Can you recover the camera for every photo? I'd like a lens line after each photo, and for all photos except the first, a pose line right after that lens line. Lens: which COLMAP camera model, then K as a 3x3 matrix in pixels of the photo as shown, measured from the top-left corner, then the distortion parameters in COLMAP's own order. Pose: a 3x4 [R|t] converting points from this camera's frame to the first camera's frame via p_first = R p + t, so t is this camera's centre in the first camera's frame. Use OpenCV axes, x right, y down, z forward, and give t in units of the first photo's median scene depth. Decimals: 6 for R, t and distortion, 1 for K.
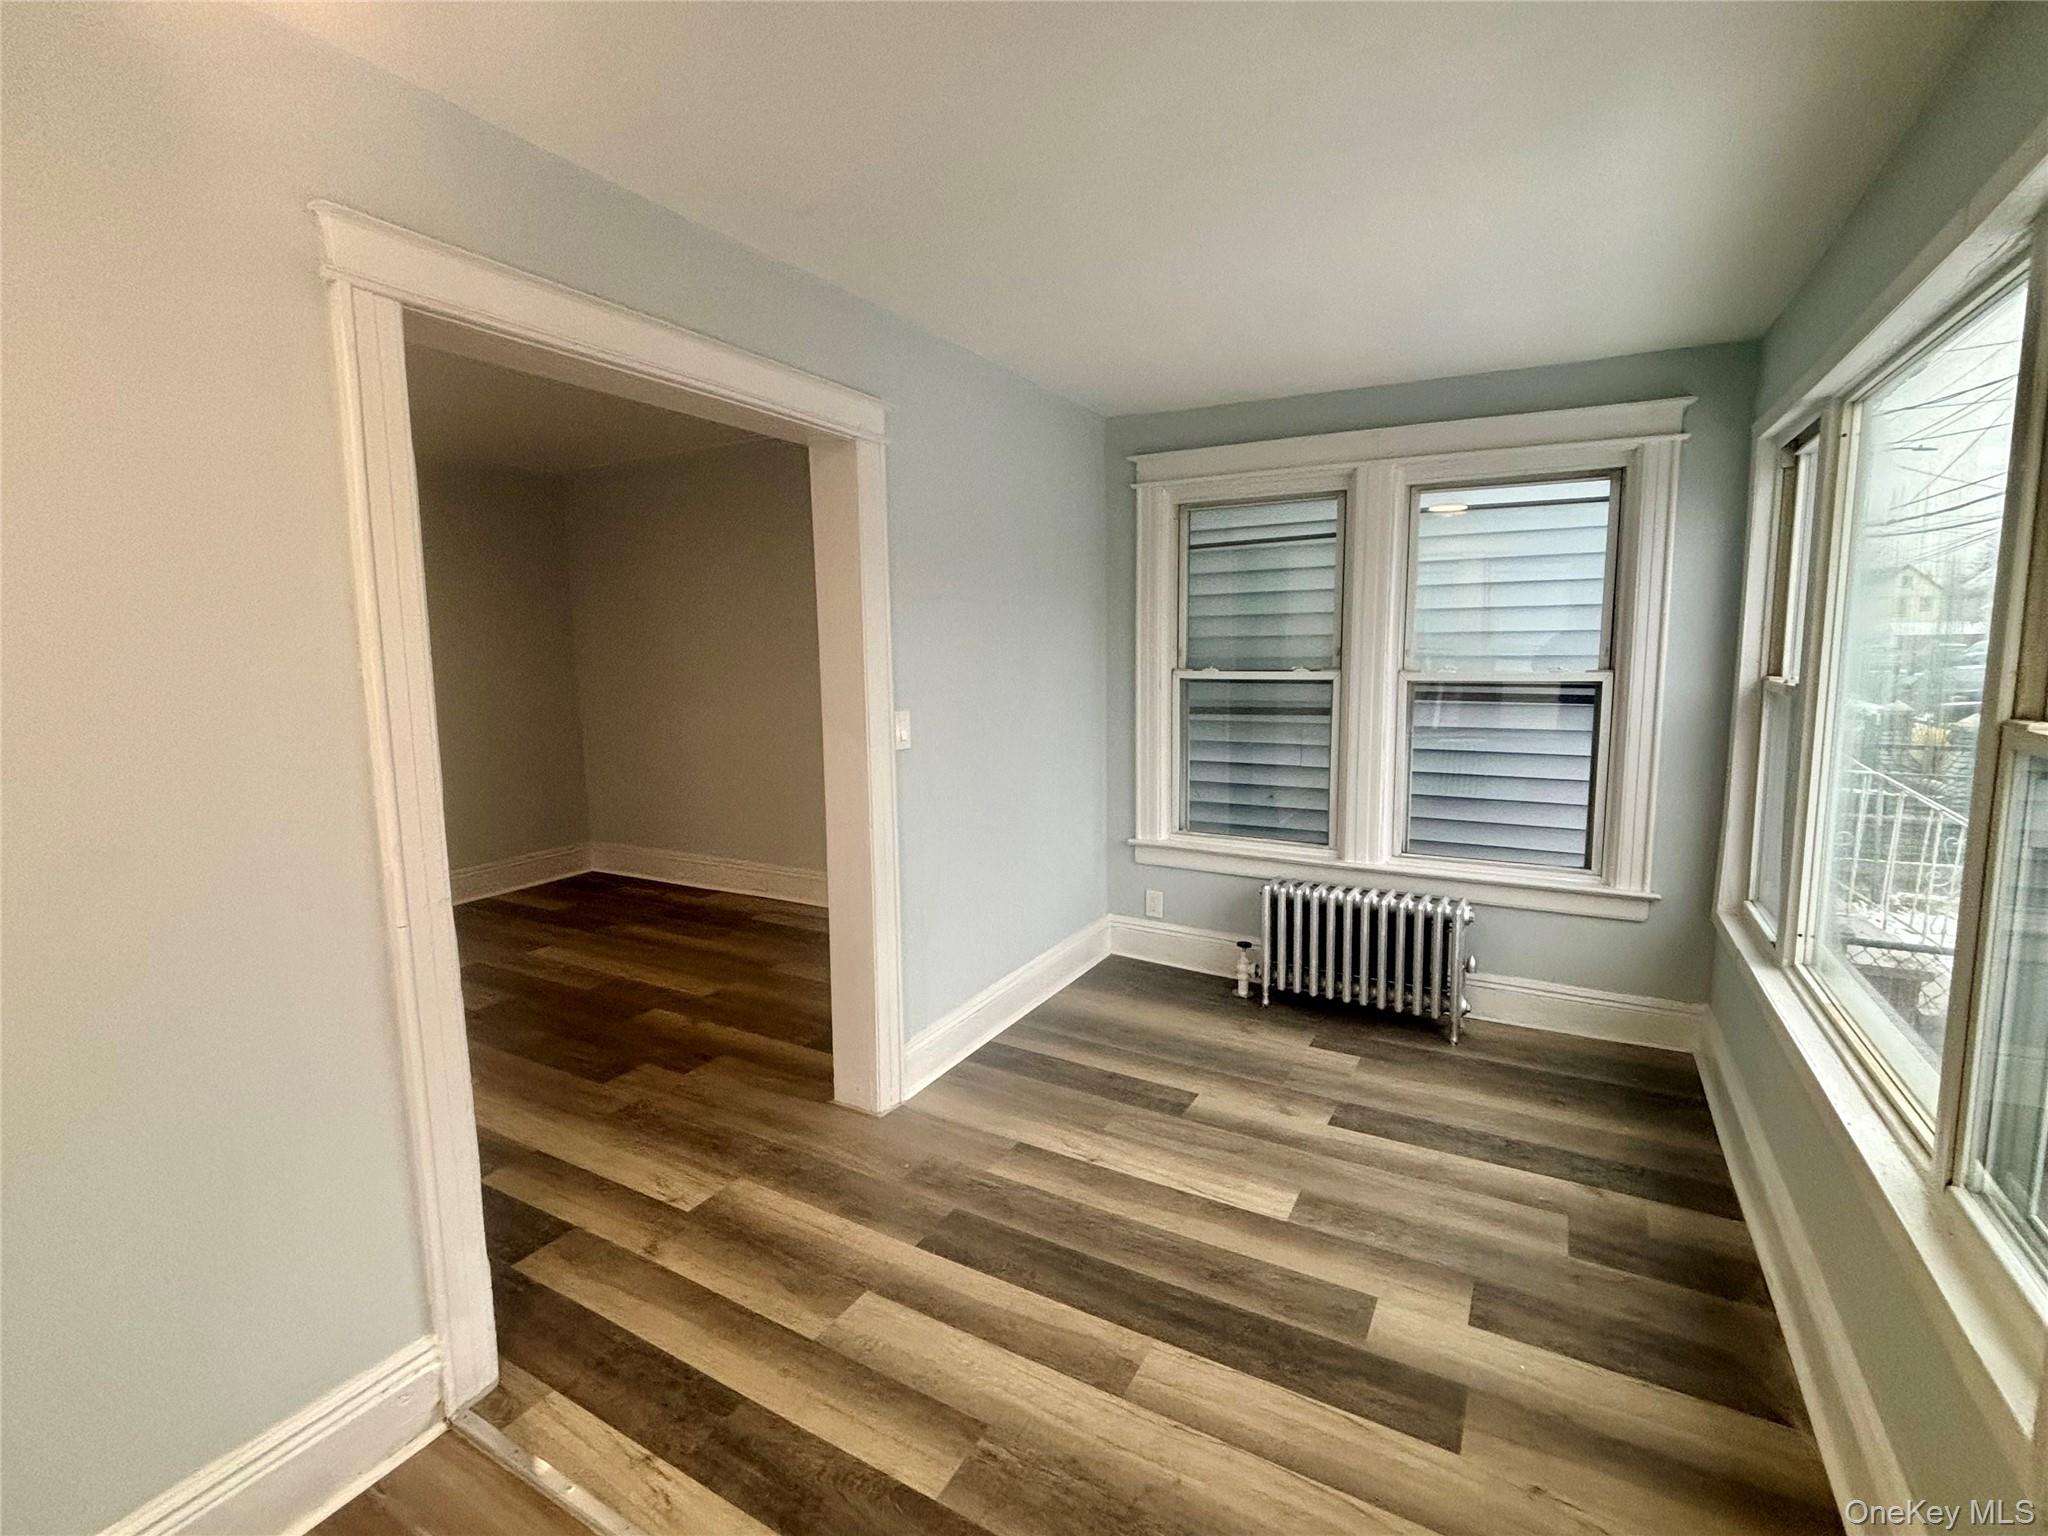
lens RADIAL K [[947.9, 0, 1042.6], [0, 947.9, 751.7], [0, 0, 1]] dist [-0.002944, -0.000350]
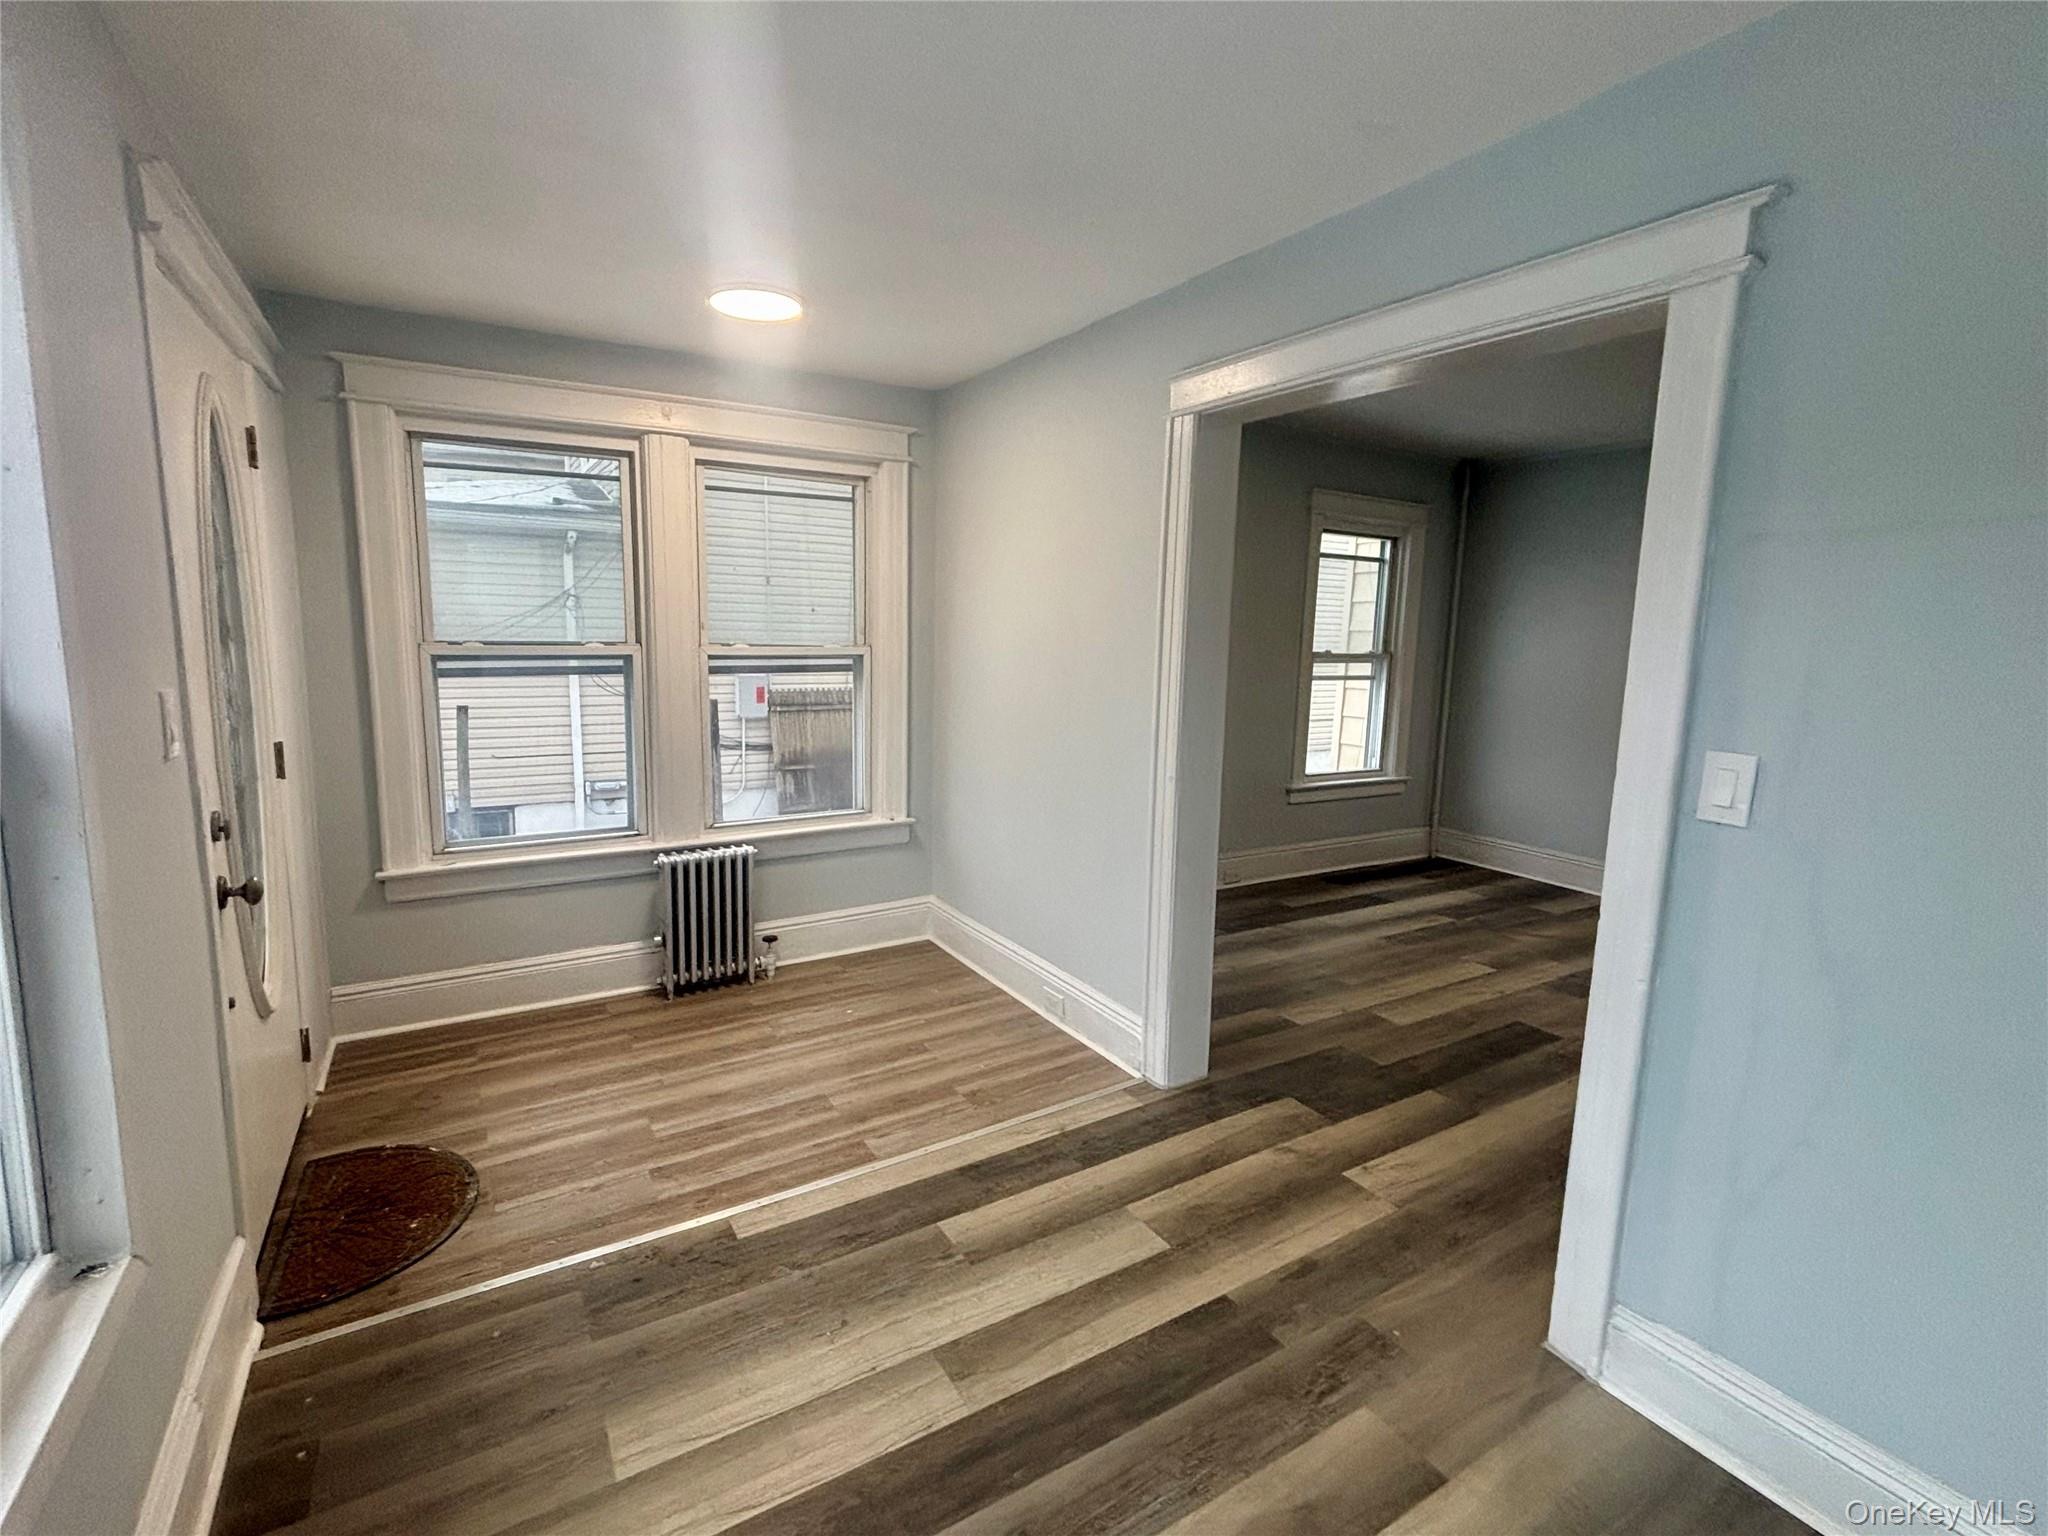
lens RADIAL K [[947.9, 0, 1015.1], [0, 947.9, 765.2], [0, 0, 1]] dist [-0.002944, -0.000350]
pose [[-0.506729, 0.123342, -0.853236, 0.635074], [-0.120844, 0.969779, 0.211957, -0.126123], [0.853594, 0.210513, -0.476510, 1.087341]]
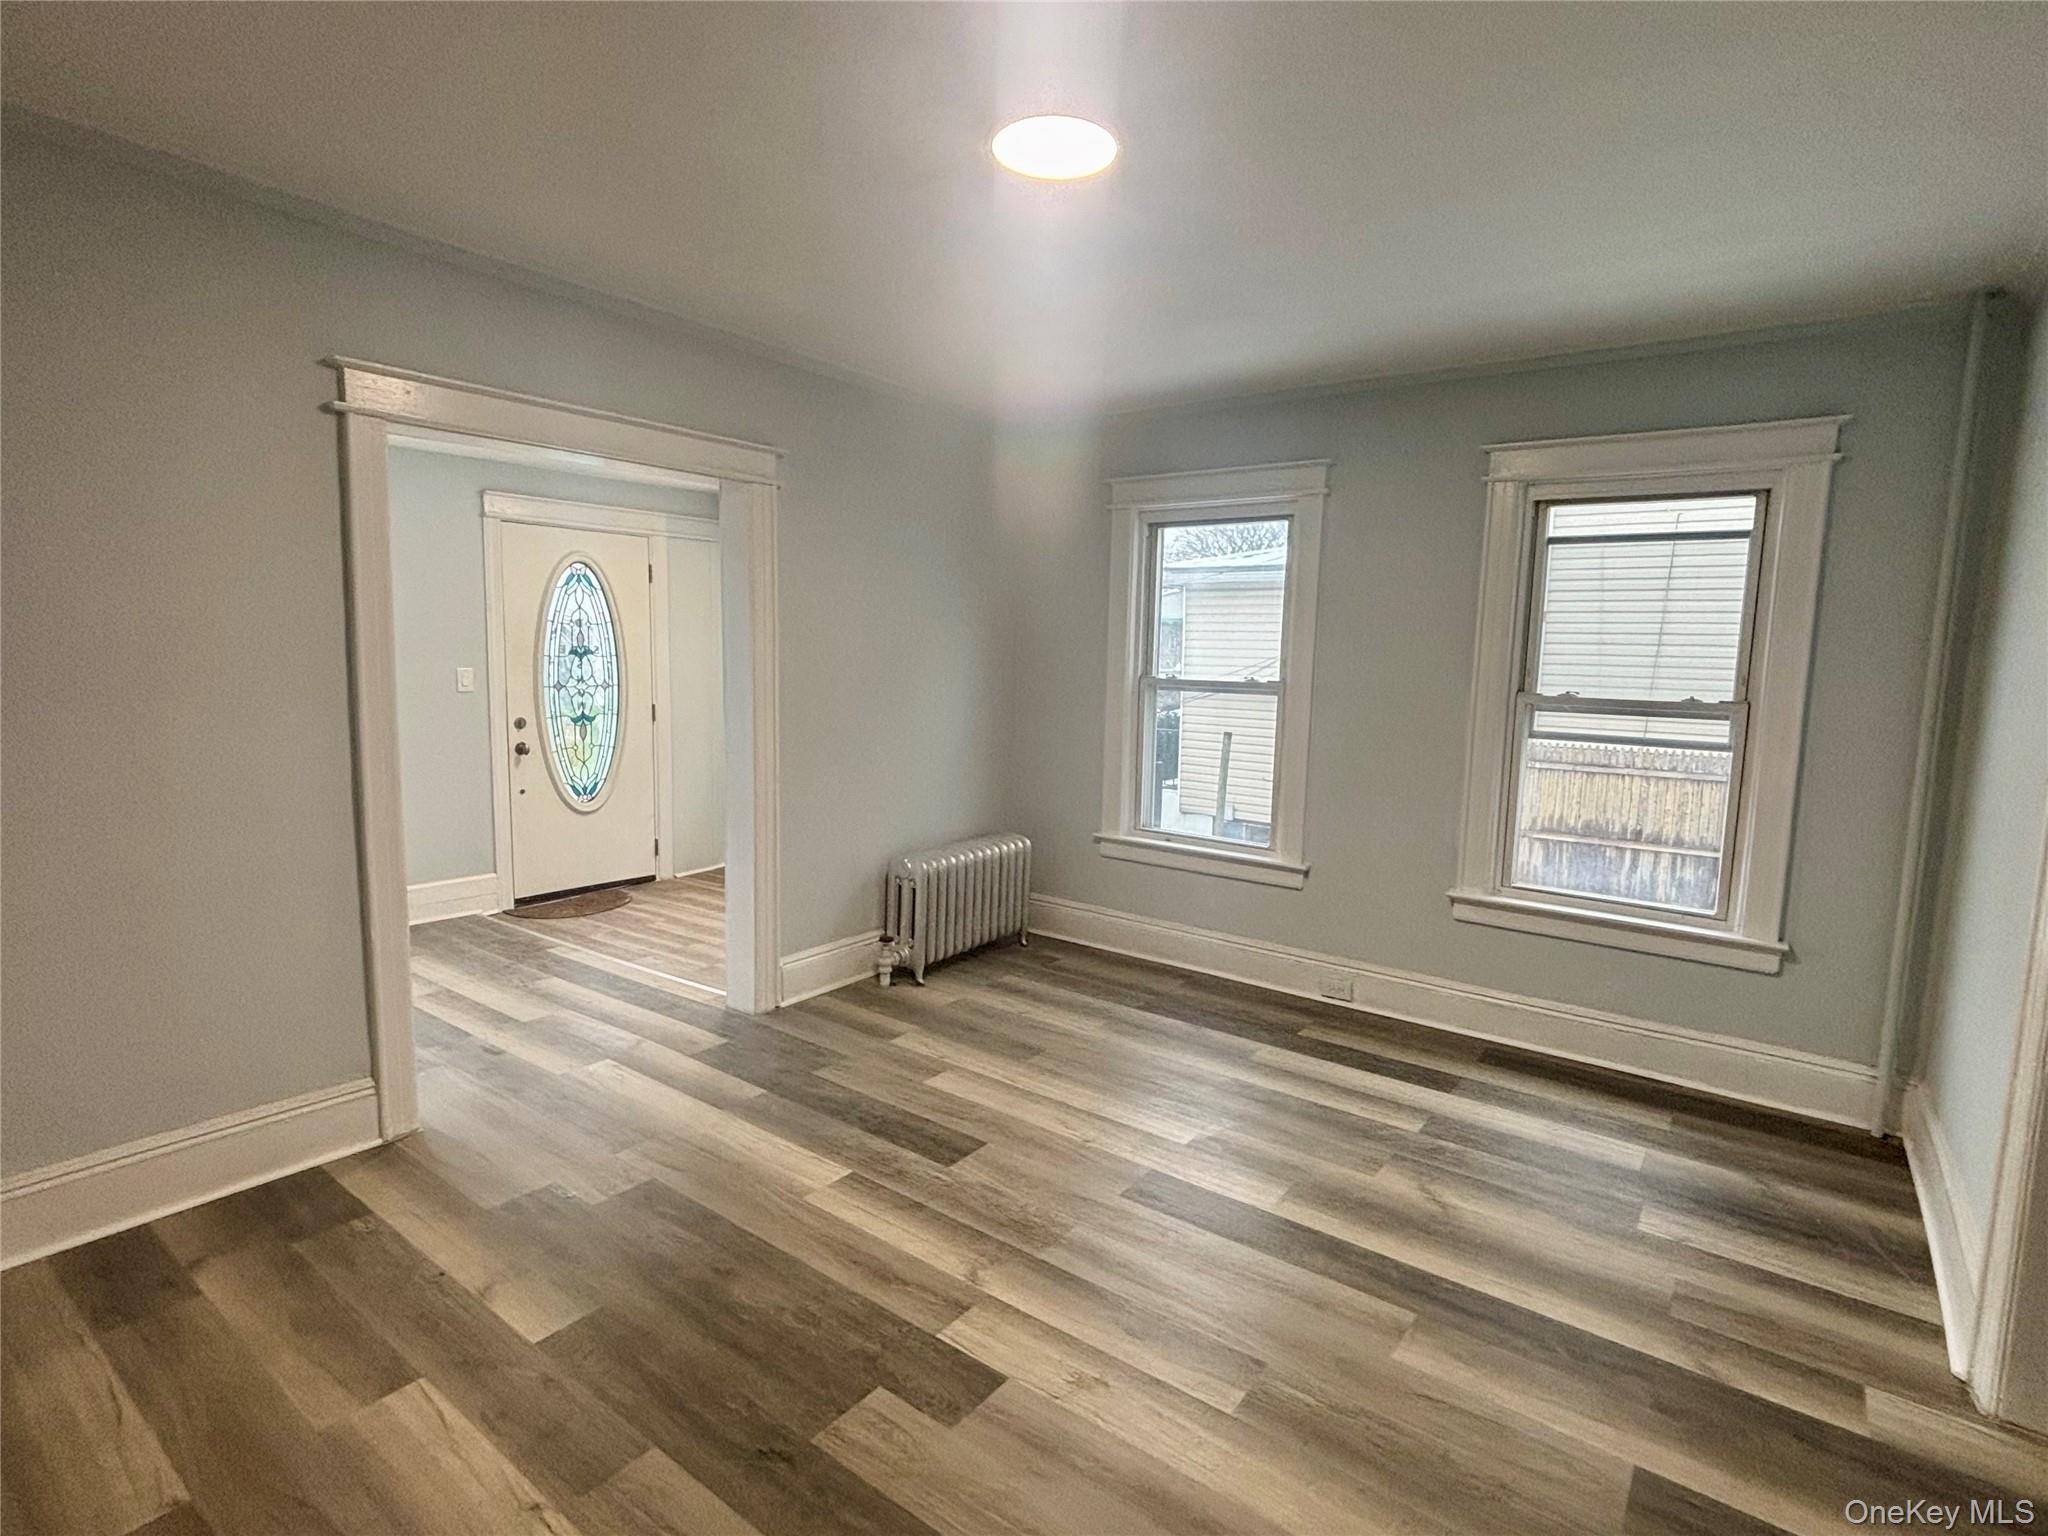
lens RADIAL K [[1017.8, 0, 1014.8], [0, 1017.8, 769.9], [0, 0, 1]] dist [0.007777, -0.002096]
pose [[-0.987895, -0.030775, 0.152041, -1.148149], [0.005467, 0.972608, 0.232387, -0.247100], [-0.155027, 0.230405, -0.960666, 2.195927]]
